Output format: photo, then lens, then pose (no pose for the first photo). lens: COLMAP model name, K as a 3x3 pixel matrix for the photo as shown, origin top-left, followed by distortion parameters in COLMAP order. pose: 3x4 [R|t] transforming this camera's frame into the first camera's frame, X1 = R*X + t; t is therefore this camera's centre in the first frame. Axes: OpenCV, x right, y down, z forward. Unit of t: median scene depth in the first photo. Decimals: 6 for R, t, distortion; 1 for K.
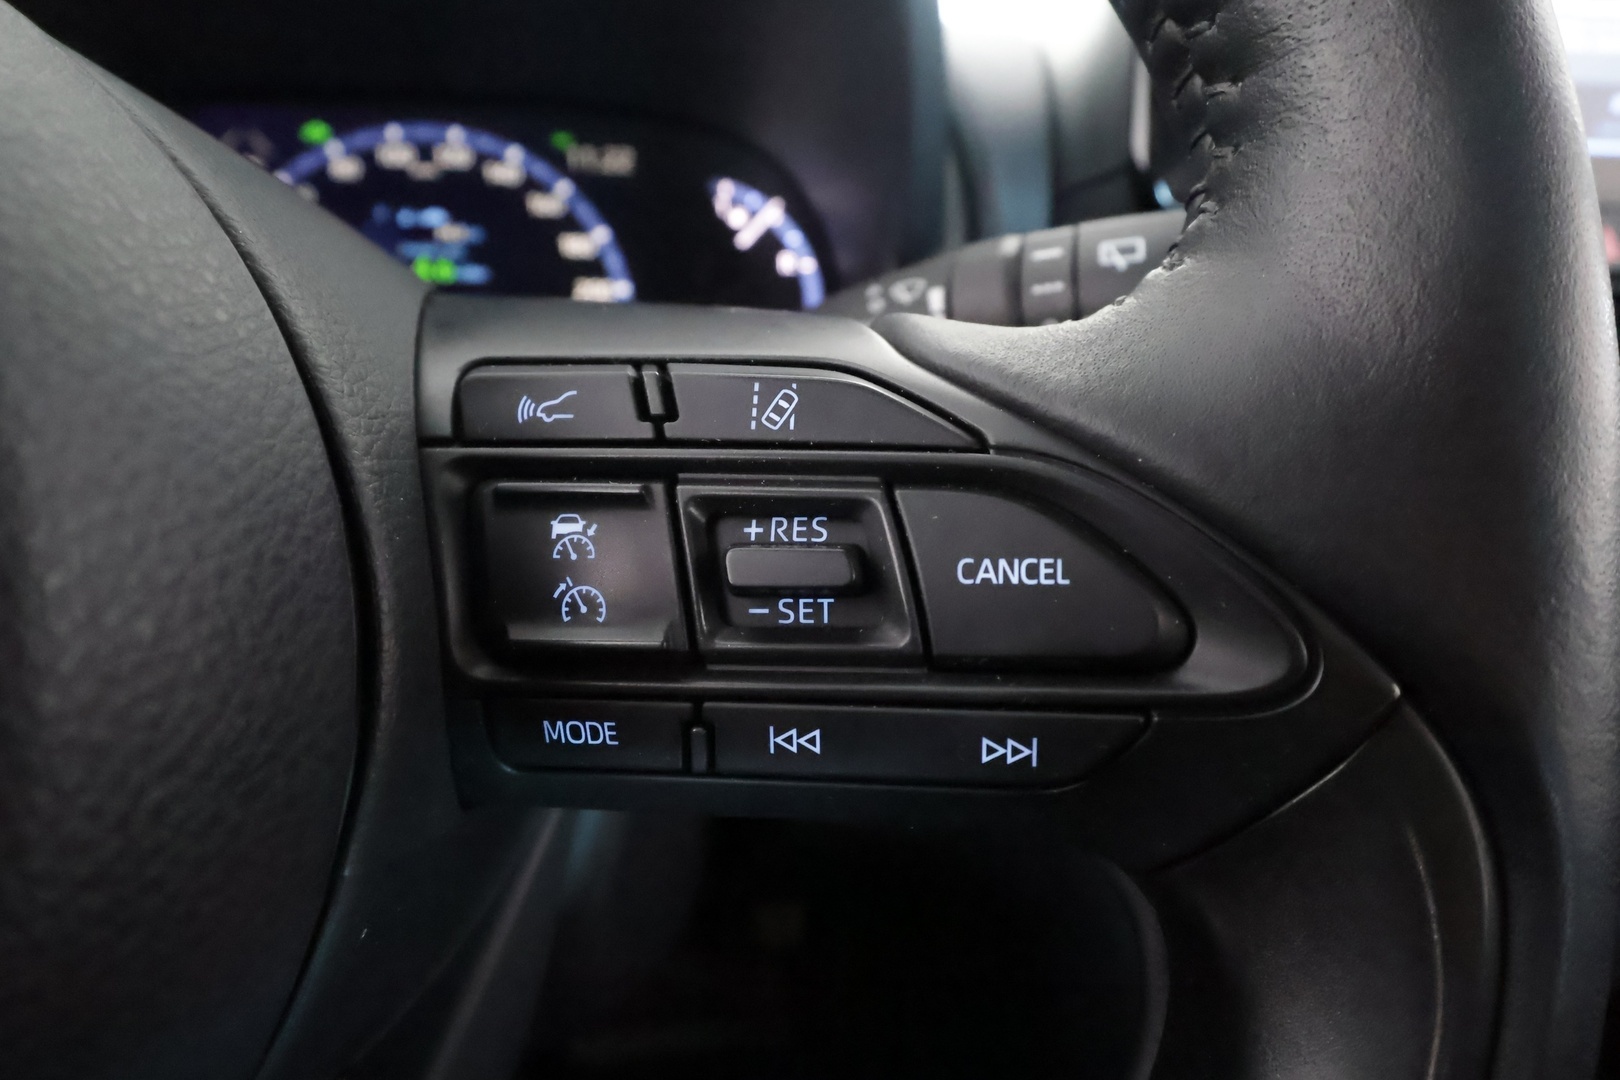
lens RADIAL K [[953.8, 0, 811.6], [0, 953.8, 544.6], [0, 0, 1]] dist [-0.005304, -0.000248]
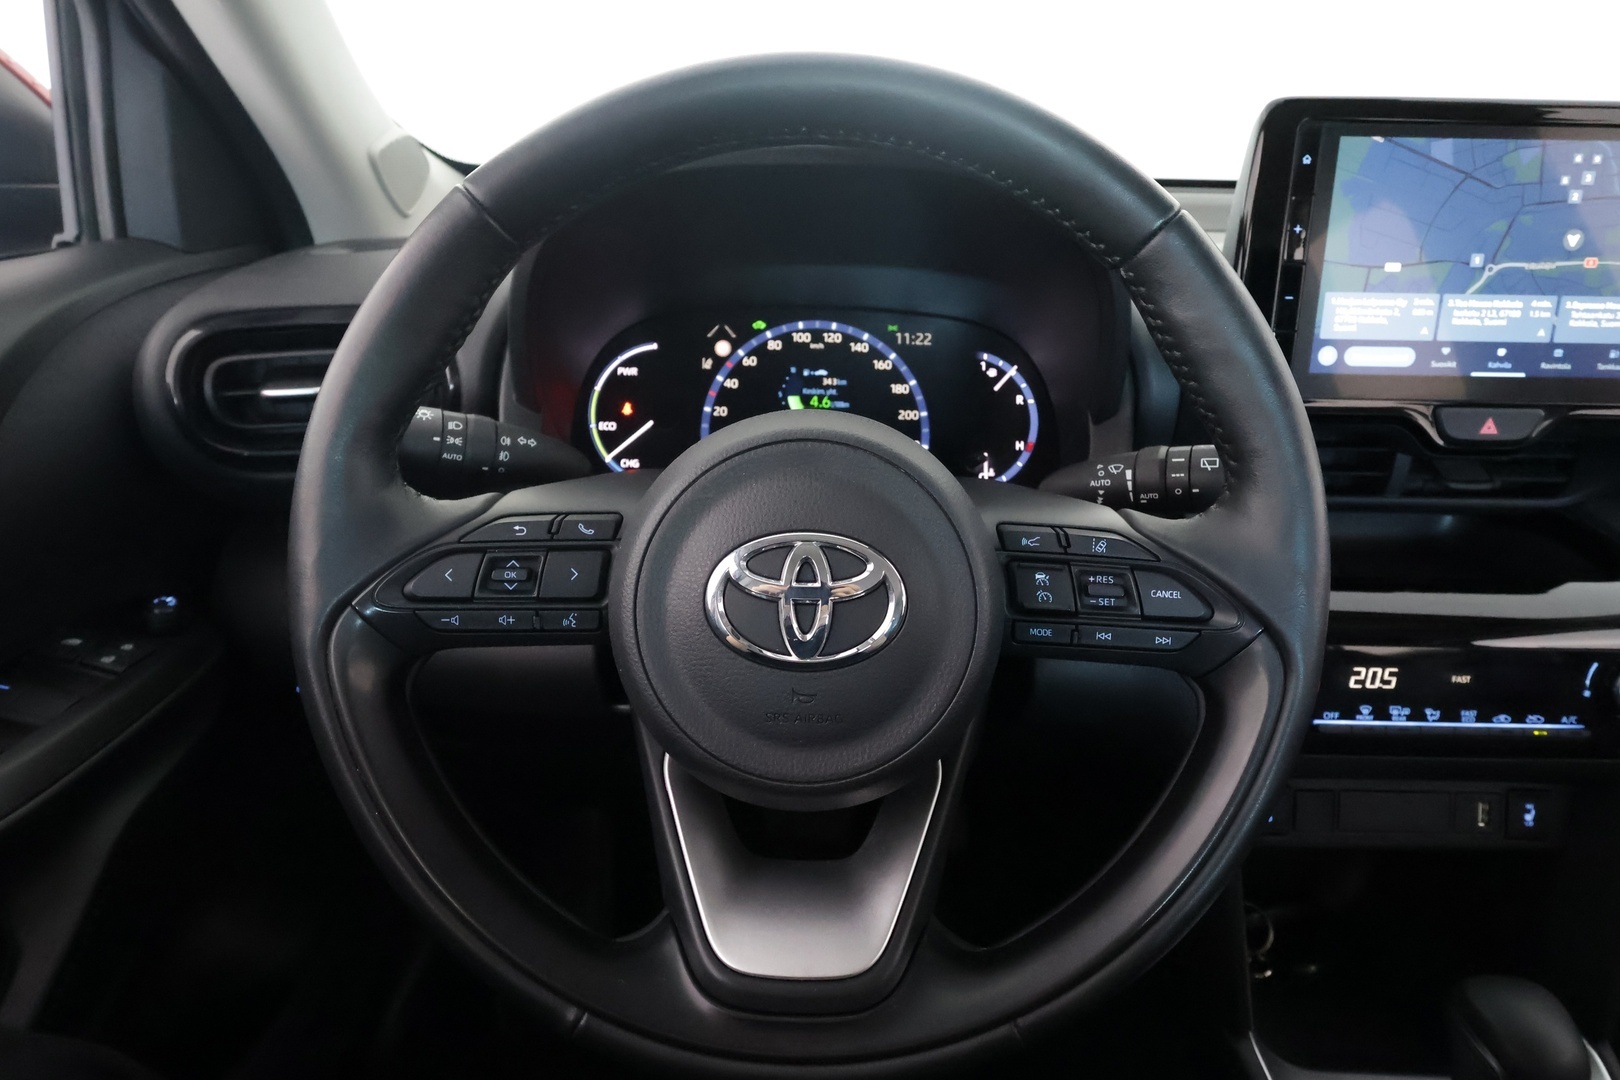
lens RADIAL K [[953.8, 0, 802.7], [0, 953.8, 543.0], [0, 0, 1]] dist [-0.005304, -0.000248]
pose [[0.992237, 0.041056, -0.117389, -0.683550], [-0.040122, 0.999142, 0.010306, -0.135942], [0.117712, -0.005516, 0.993033, -2.551862]]
